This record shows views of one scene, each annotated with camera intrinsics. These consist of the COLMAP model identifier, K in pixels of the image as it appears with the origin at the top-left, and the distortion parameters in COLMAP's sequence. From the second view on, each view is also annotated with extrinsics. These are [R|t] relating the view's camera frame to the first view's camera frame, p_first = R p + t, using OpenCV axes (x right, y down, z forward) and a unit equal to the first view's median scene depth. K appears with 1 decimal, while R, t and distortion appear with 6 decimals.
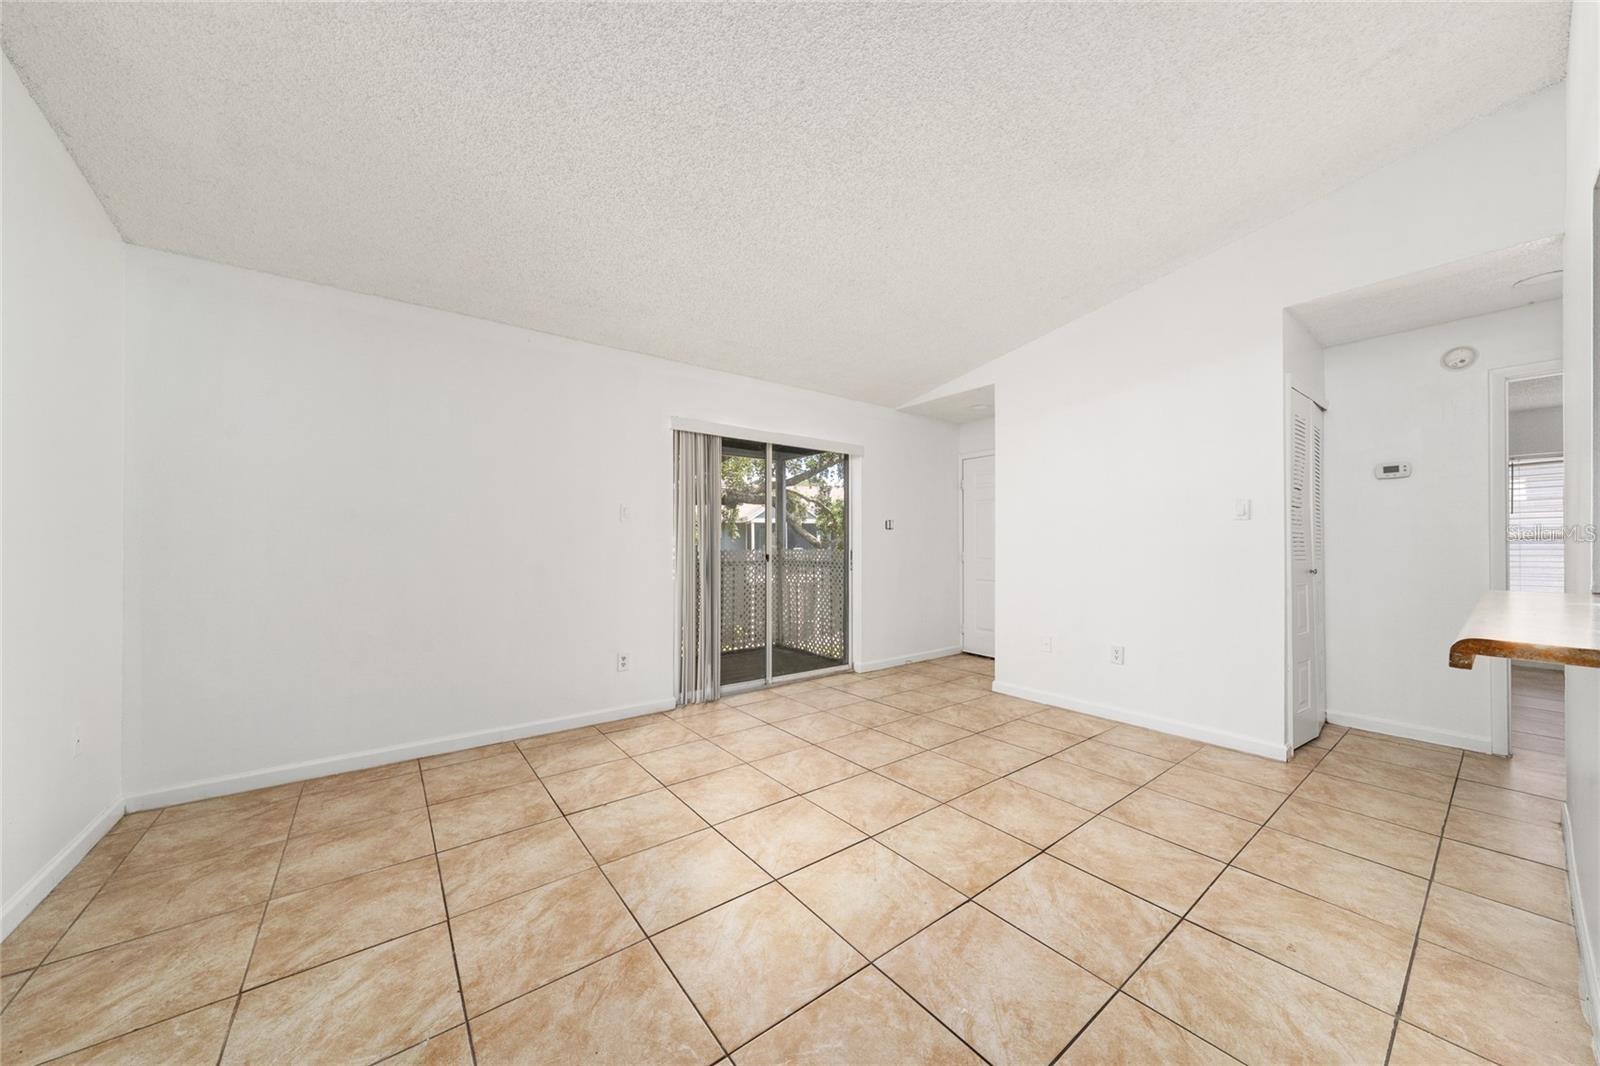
lens RADIAL K [[550.5, 0, 799.2], [0, 550.5, 536.0], [0, 0, 1]] dist [0.000537, 0.000083]
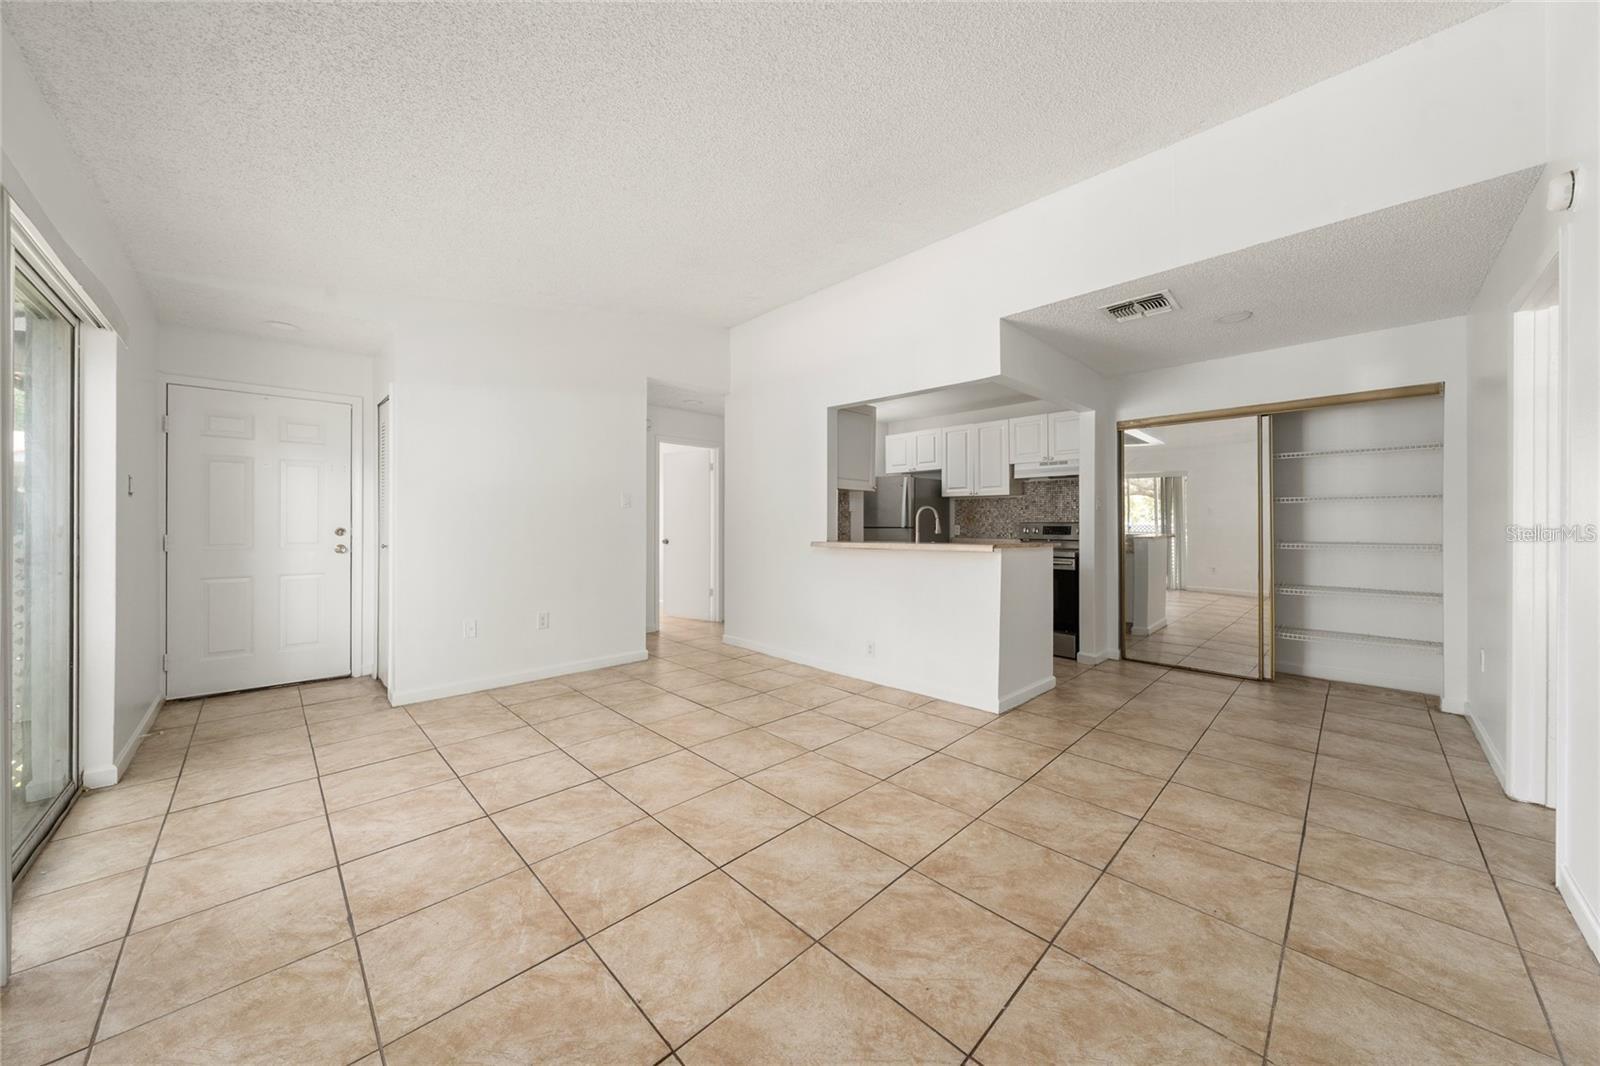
lens RADIAL K [[550.5, 0, 795.5], [0, 550.5, 525.4], [0, 0, 1]] dist [0.000537, 0.000083]
pose [[-0.122509, -0.002131, 0.992465, -1.055596], [-0.017264, 0.999851, 0.000016, 0.013570], [-0.992317, -0.017132, -0.122528, 1.061622]]
